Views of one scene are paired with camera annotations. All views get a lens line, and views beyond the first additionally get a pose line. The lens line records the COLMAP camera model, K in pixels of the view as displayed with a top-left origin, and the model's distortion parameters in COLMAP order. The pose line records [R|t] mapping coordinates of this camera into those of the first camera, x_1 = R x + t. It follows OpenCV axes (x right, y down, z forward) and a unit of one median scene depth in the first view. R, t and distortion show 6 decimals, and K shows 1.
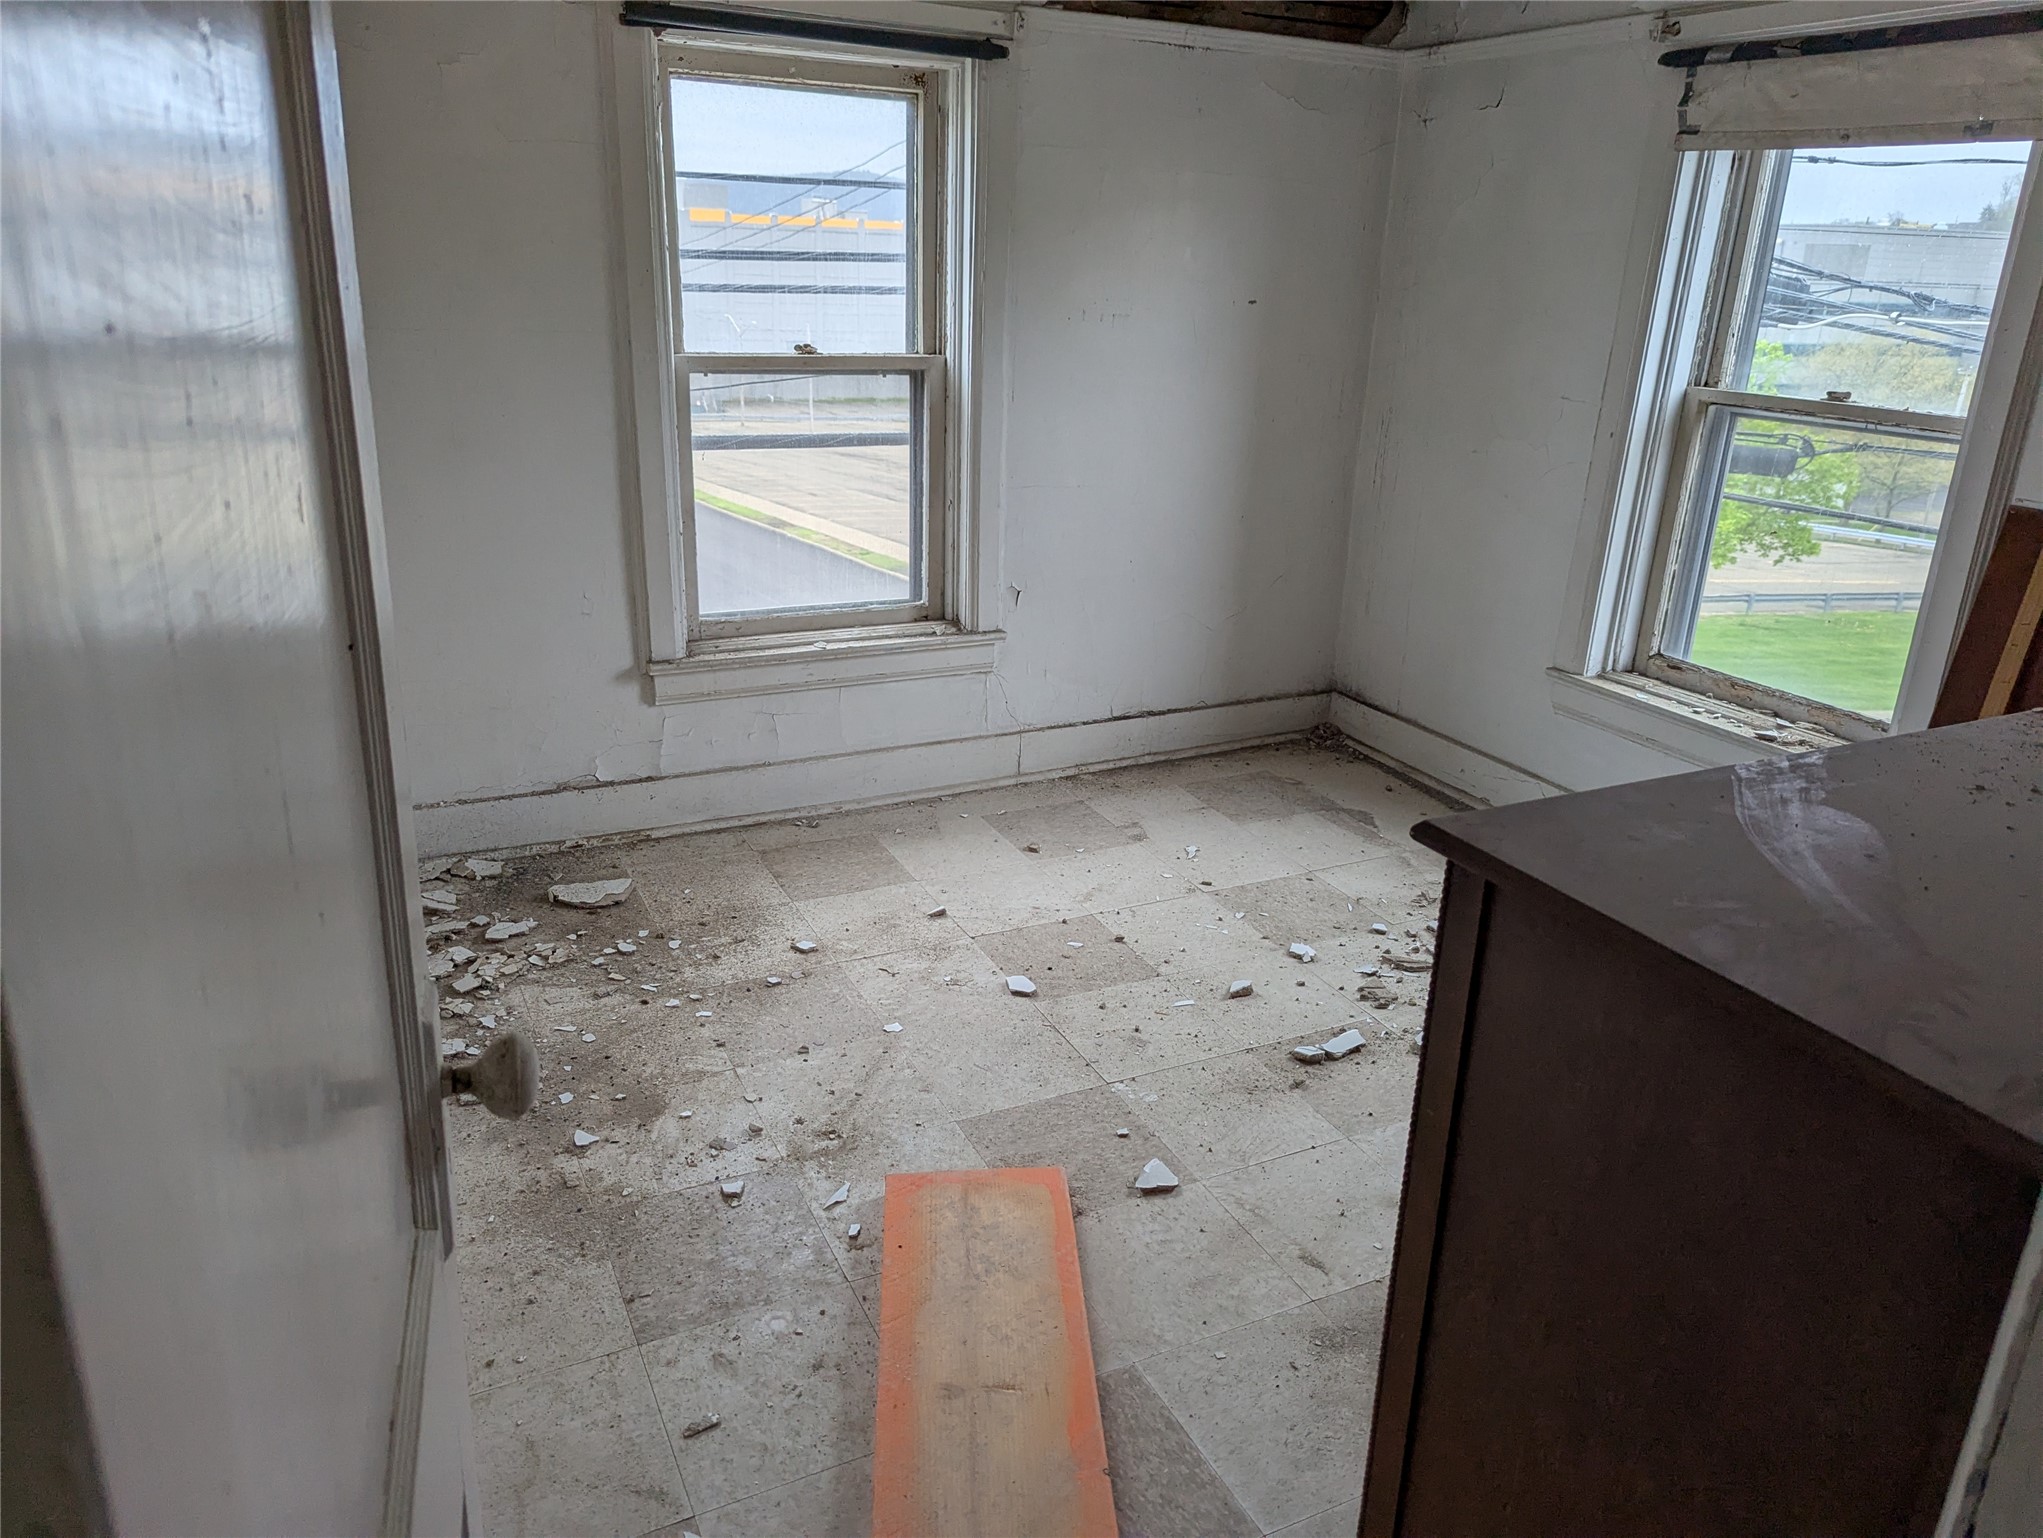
lens RADIAL K [[1448.7, 0, 1021.1], [0, 1448.7, 766.4], [0, 0, 1]] dist [0.054490, -0.034722]
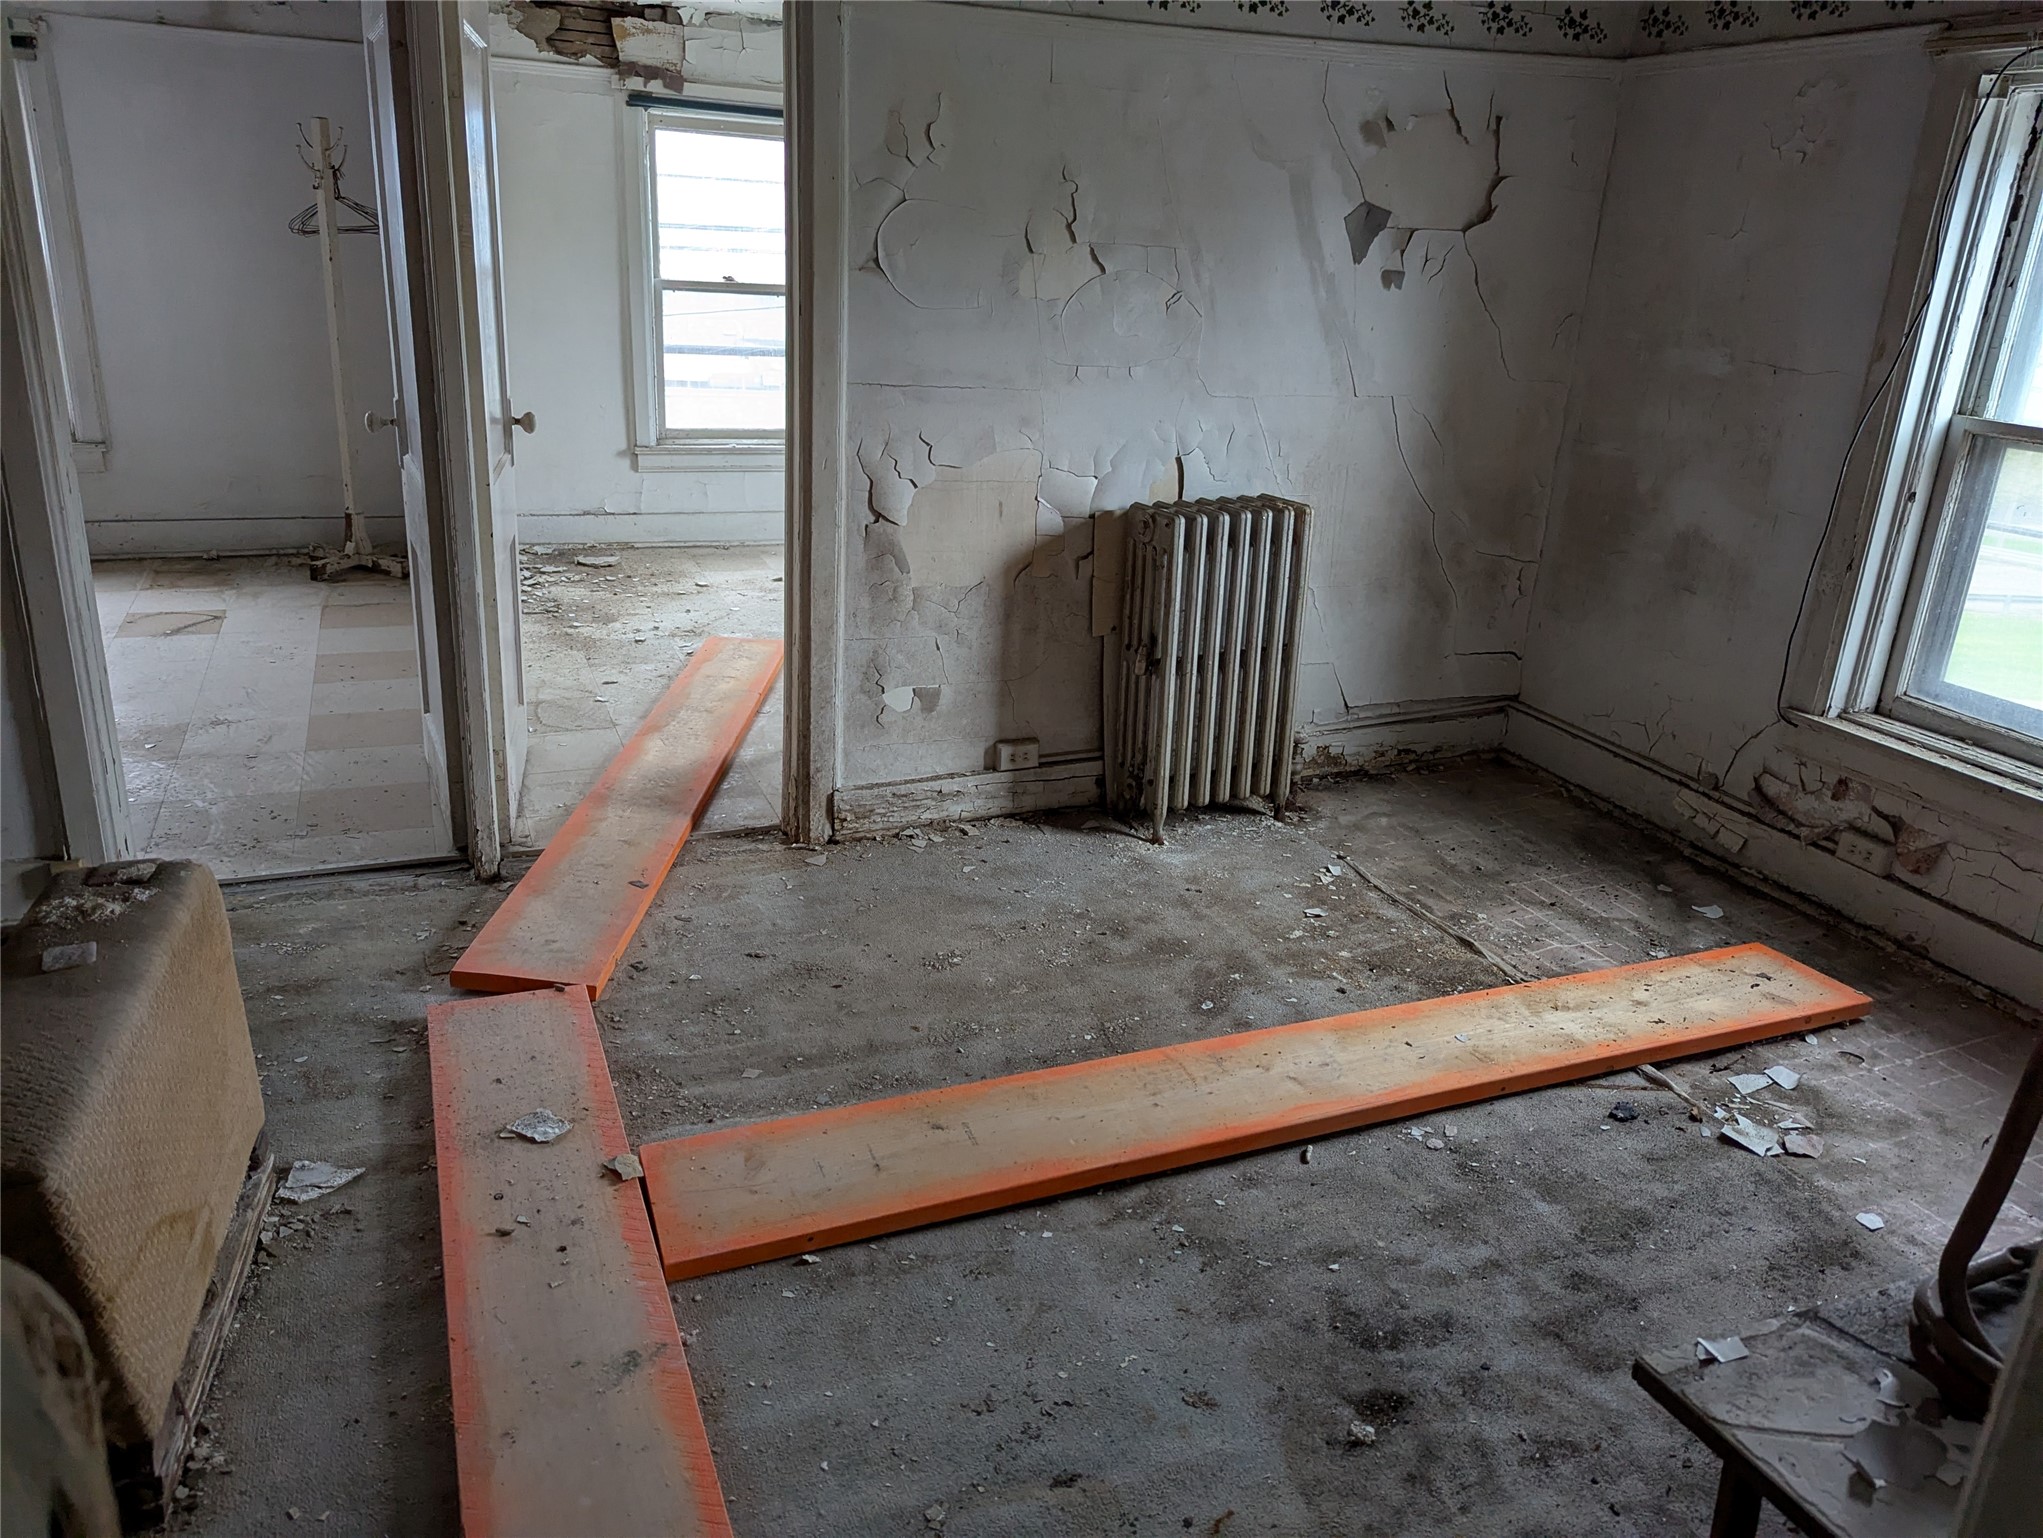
lens RADIAL K [[1448.7, 0, 1022.4], [0, 1448.7, 763.9], [0, 0, 1]] dist [0.054490, -0.034722]
pose [[0.997594, 0.043721, -0.053807, 0.348007], [-0.043652, 0.999044, 0.002445, 0.302269], [0.053862, -0.000090, 0.998548, -0.810126]]
